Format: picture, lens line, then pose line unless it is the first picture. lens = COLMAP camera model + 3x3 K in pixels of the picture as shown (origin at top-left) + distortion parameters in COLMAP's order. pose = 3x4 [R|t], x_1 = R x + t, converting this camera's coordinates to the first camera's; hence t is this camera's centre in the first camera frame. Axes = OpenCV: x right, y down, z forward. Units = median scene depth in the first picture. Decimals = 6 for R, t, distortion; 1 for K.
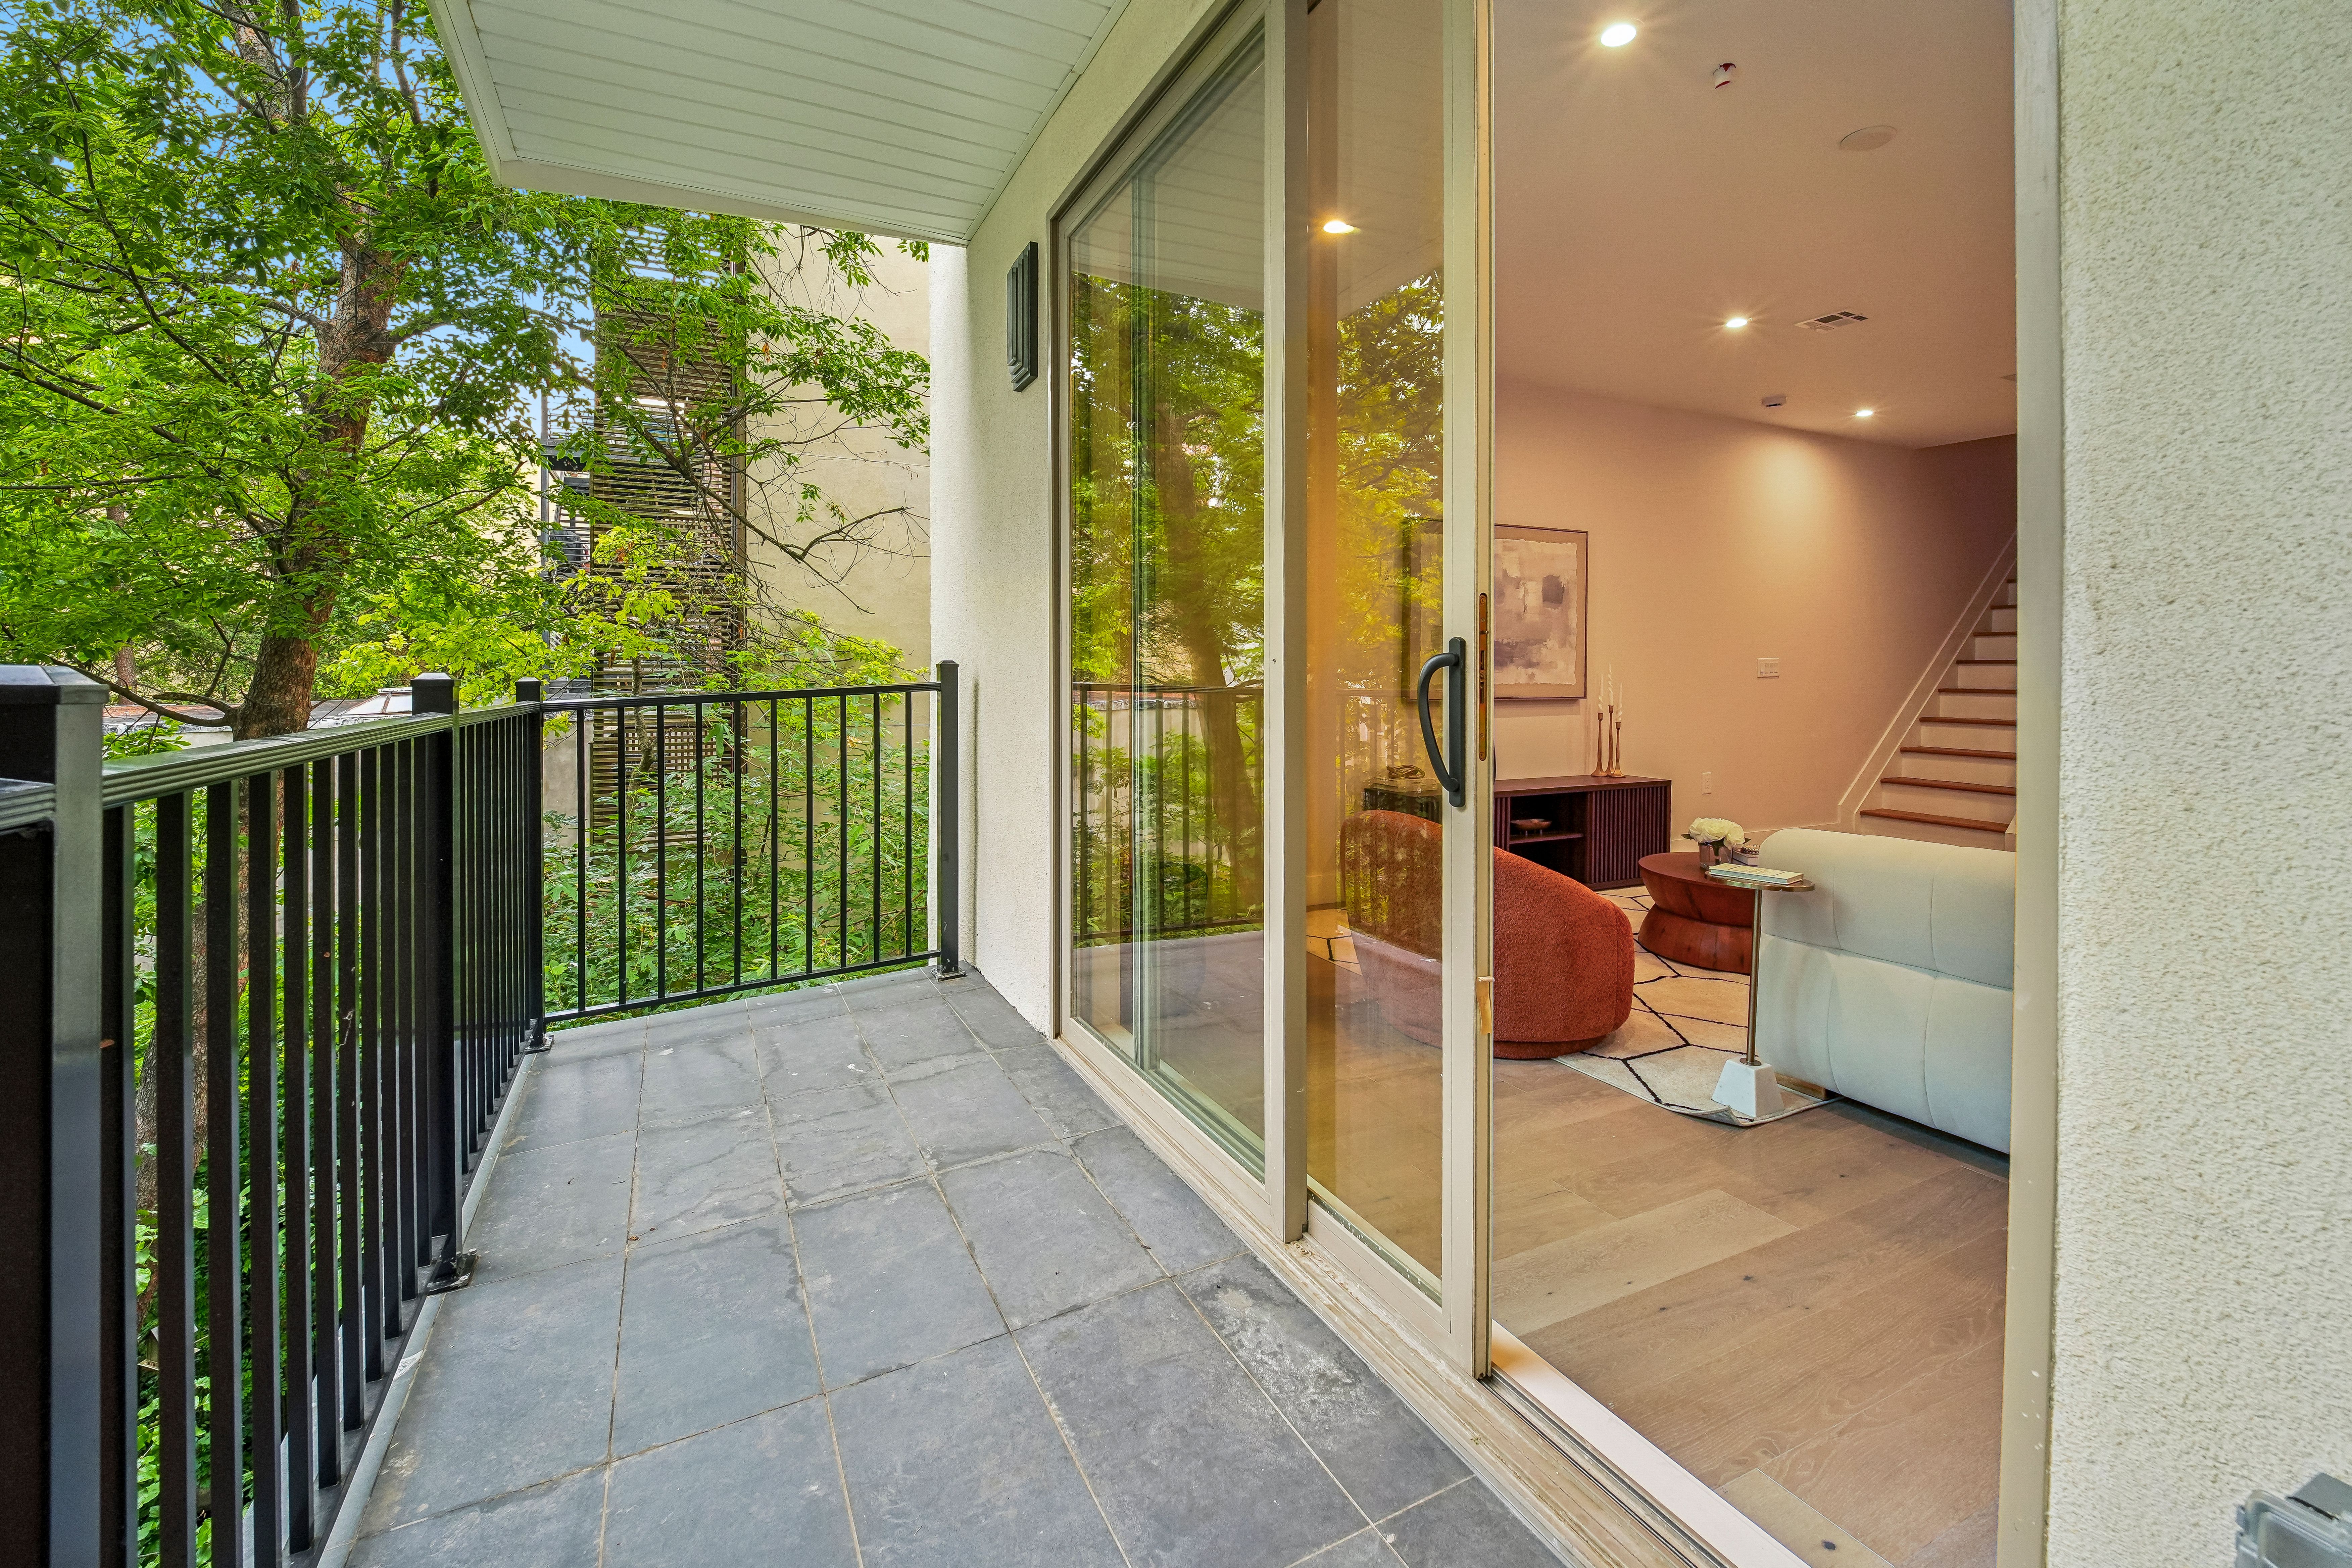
lens RADIAL K [[1003.1, 0, 1167.1], [0, 1003.1, 675.4], [0, 0, 1]] dist [0.002753, -0.011316]
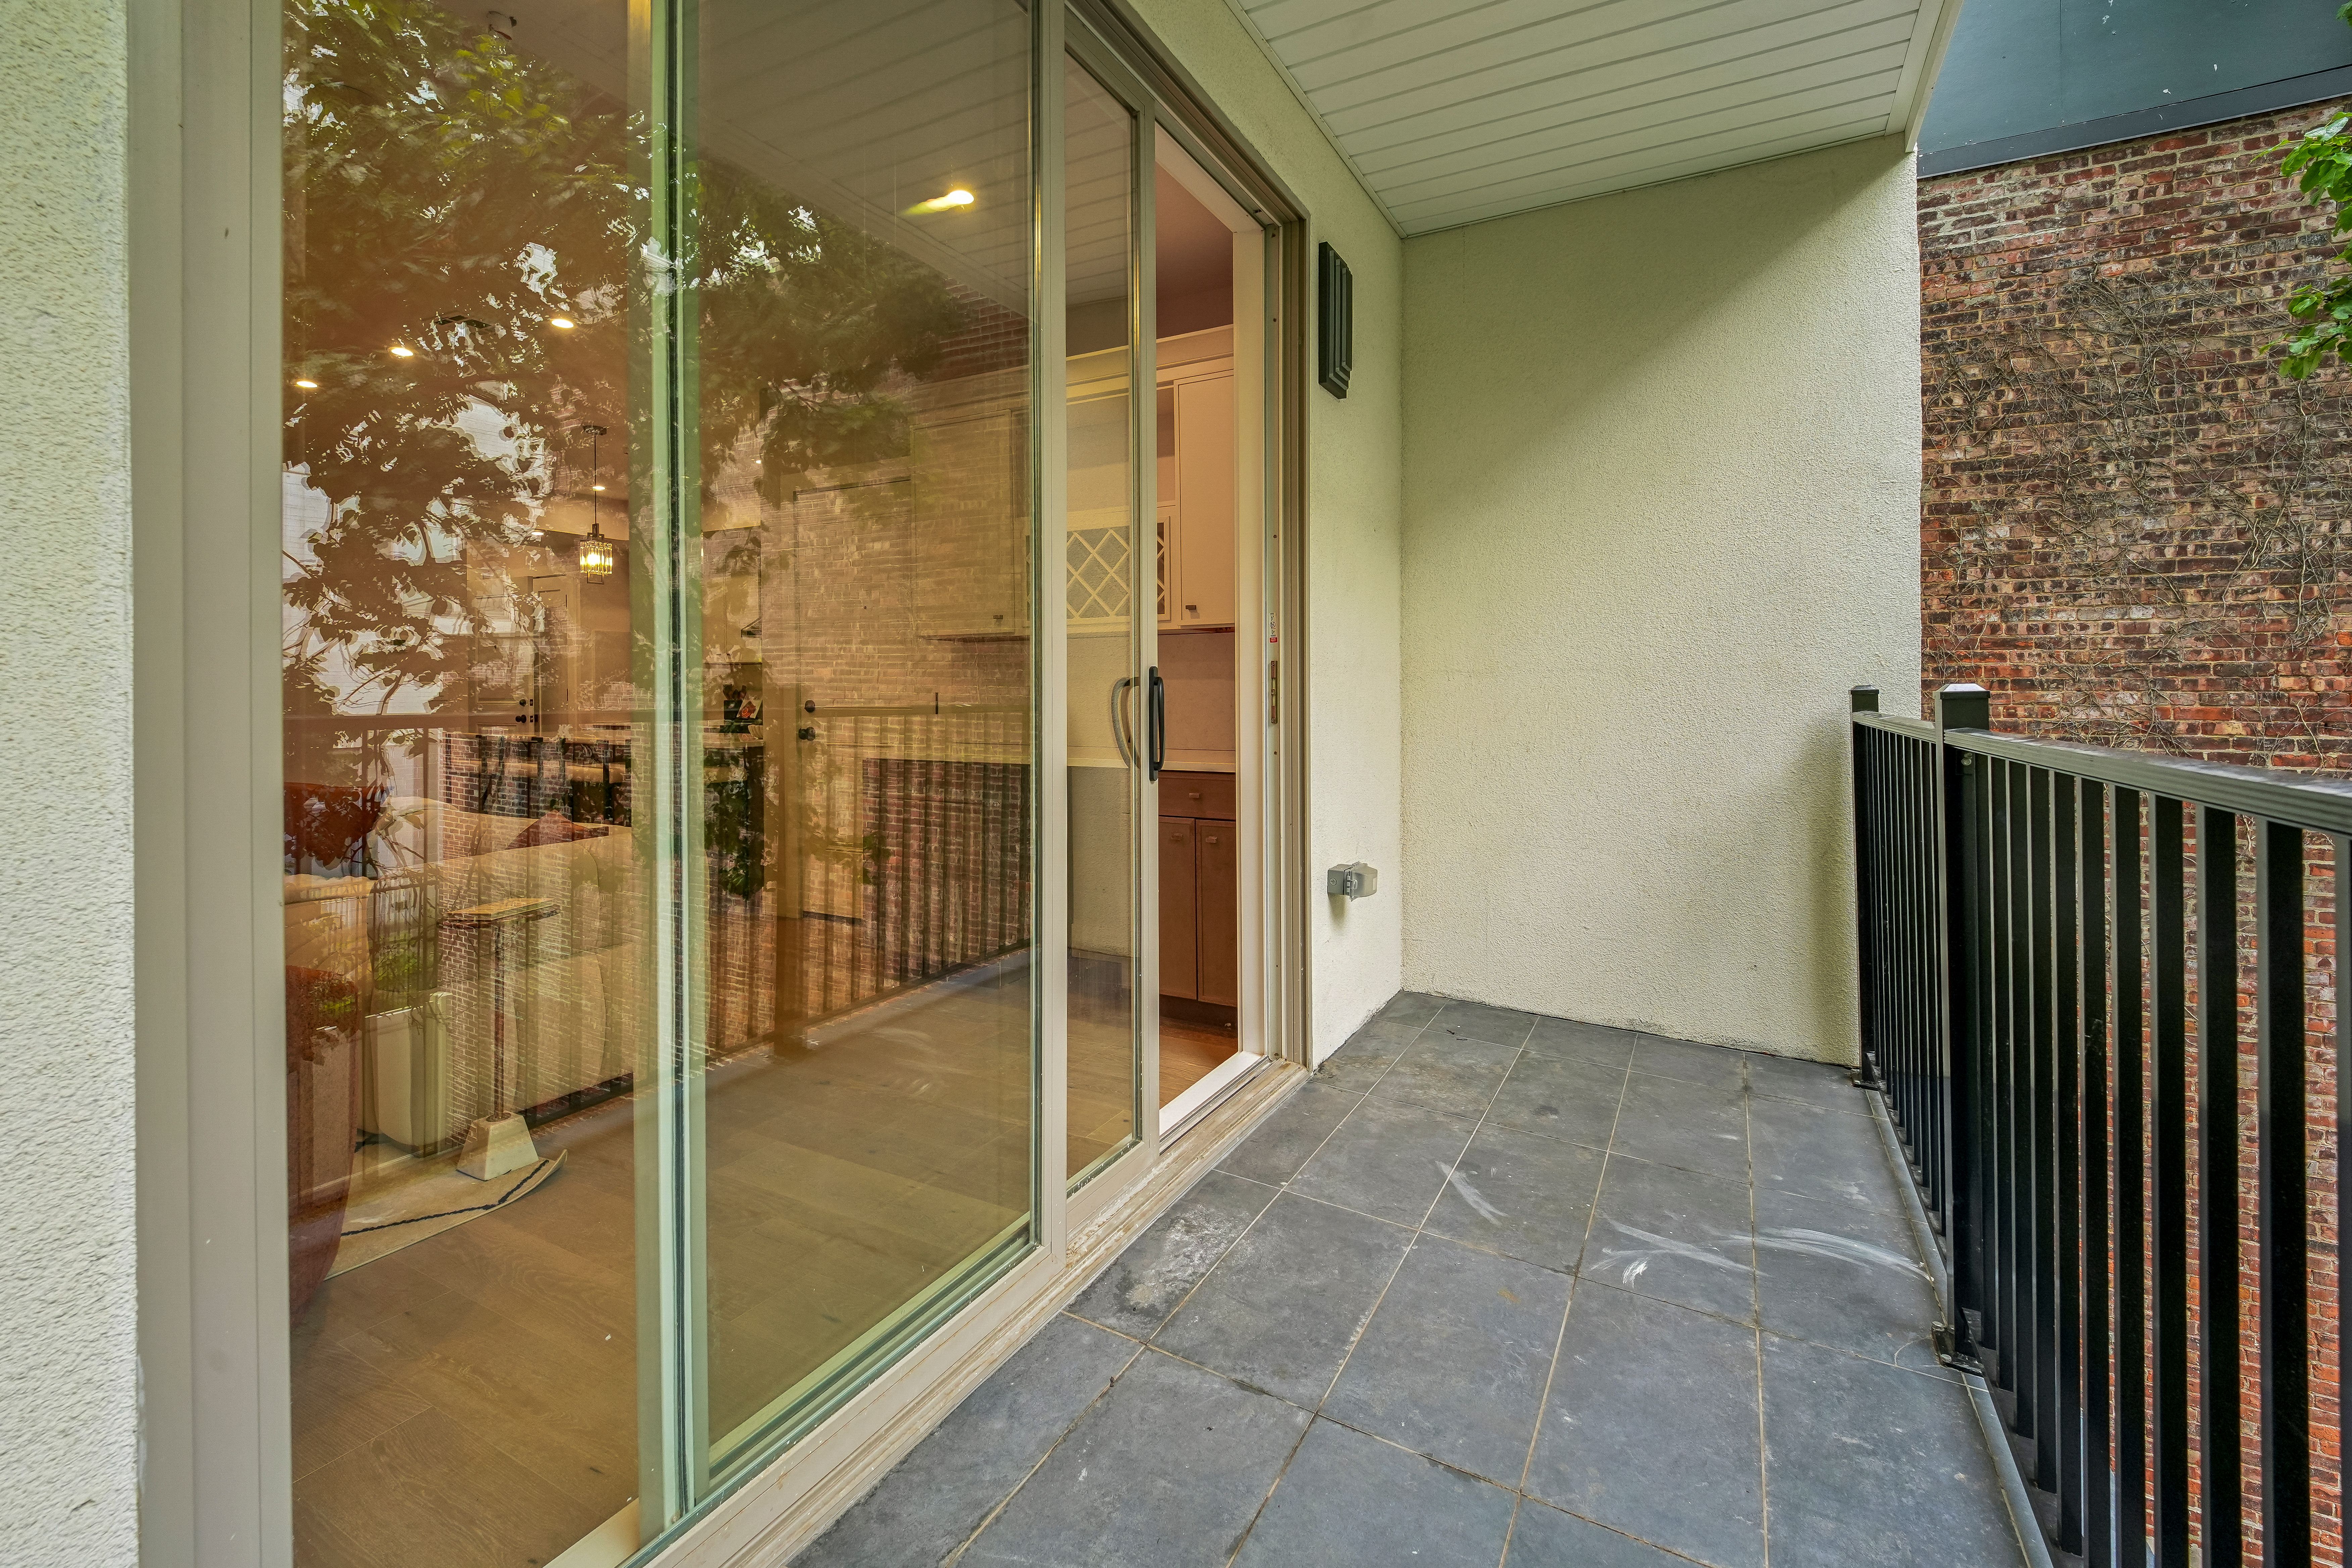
lens RADIAL K [[1006.9, 0, 1179.4], [0, 1006.9, 705.0], [0, 0, 1]] dist [0.000925, -0.006560]
pose [[-0.589170, -0.004538, 0.807996, -0.334596], [0.003629, 0.999959, 0.008262, 0.004278], [-0.808001, 0.007800, -0.589130, 0.670729]]
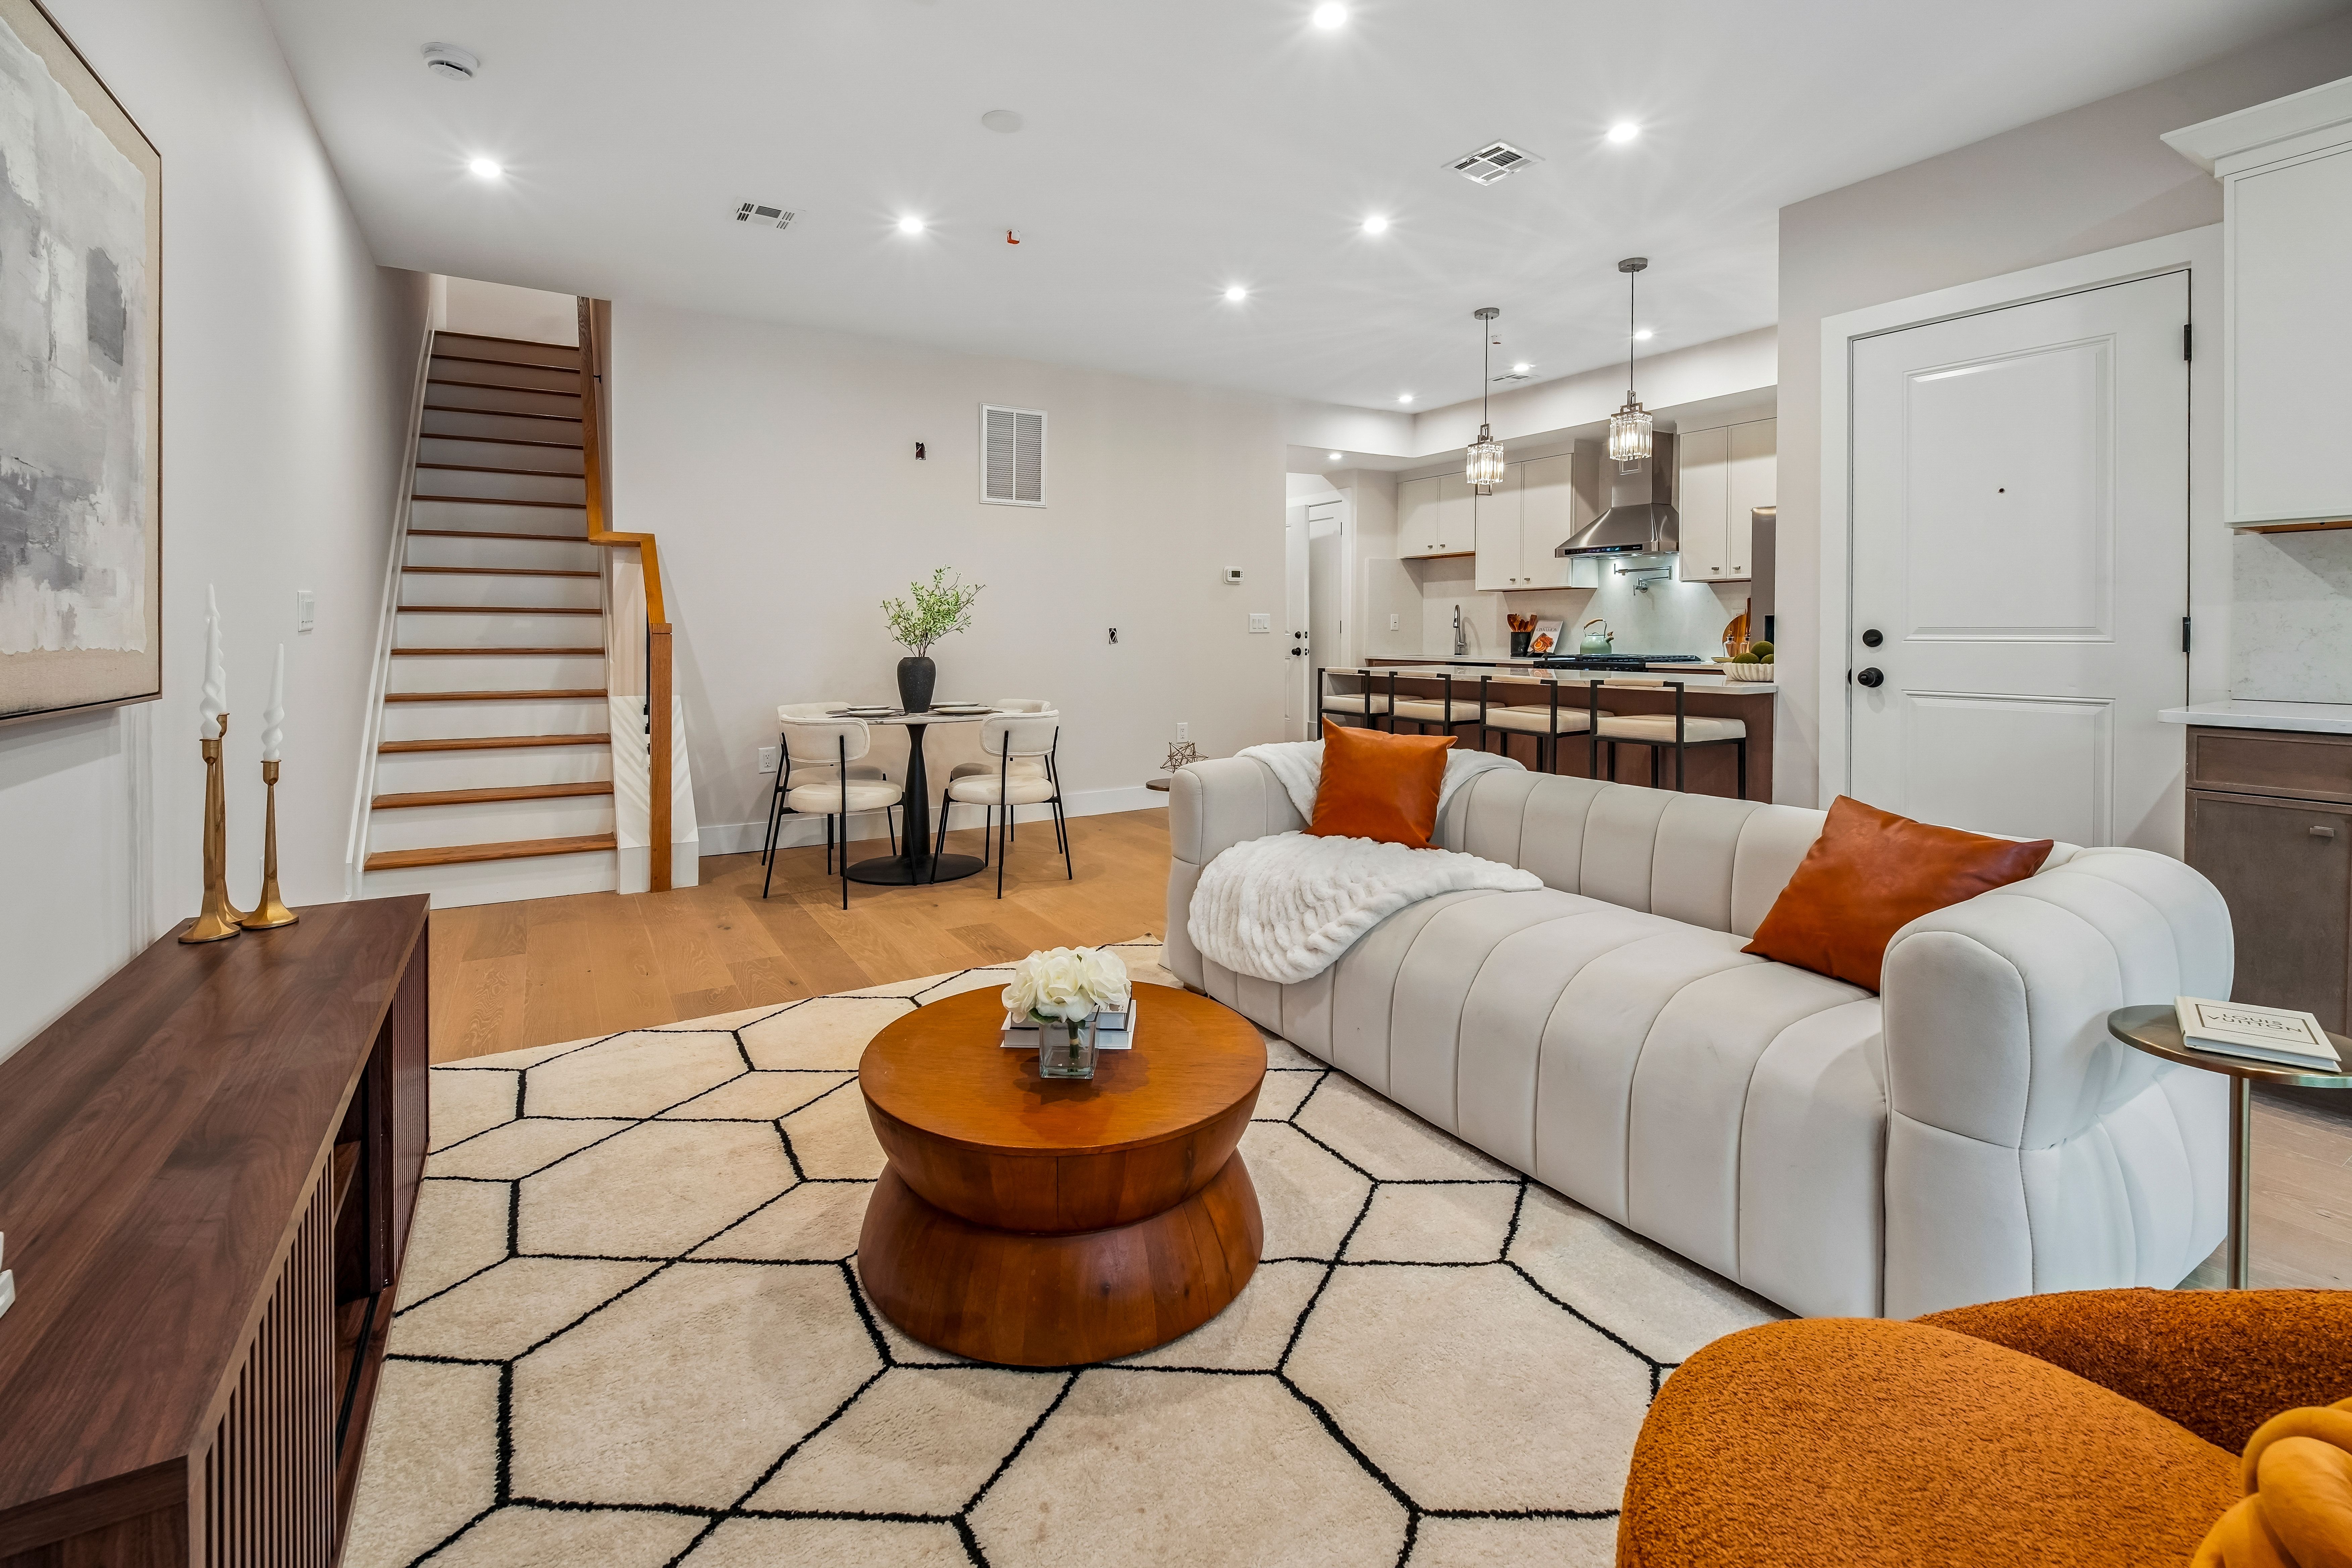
lens RADIAL K [[1016.6, 0, 1168.6], [0, 1016.6, 665.5], [0, 0, 1]] dist [-0.000370, -0.013310]
pose [[-0.094980, -0.031895, 0.994968, 0.109397], [0.004366, 0.999464, 0.032456, 0.006861], [-0.995470, 0.007427, -0.094790, 0.985983]]
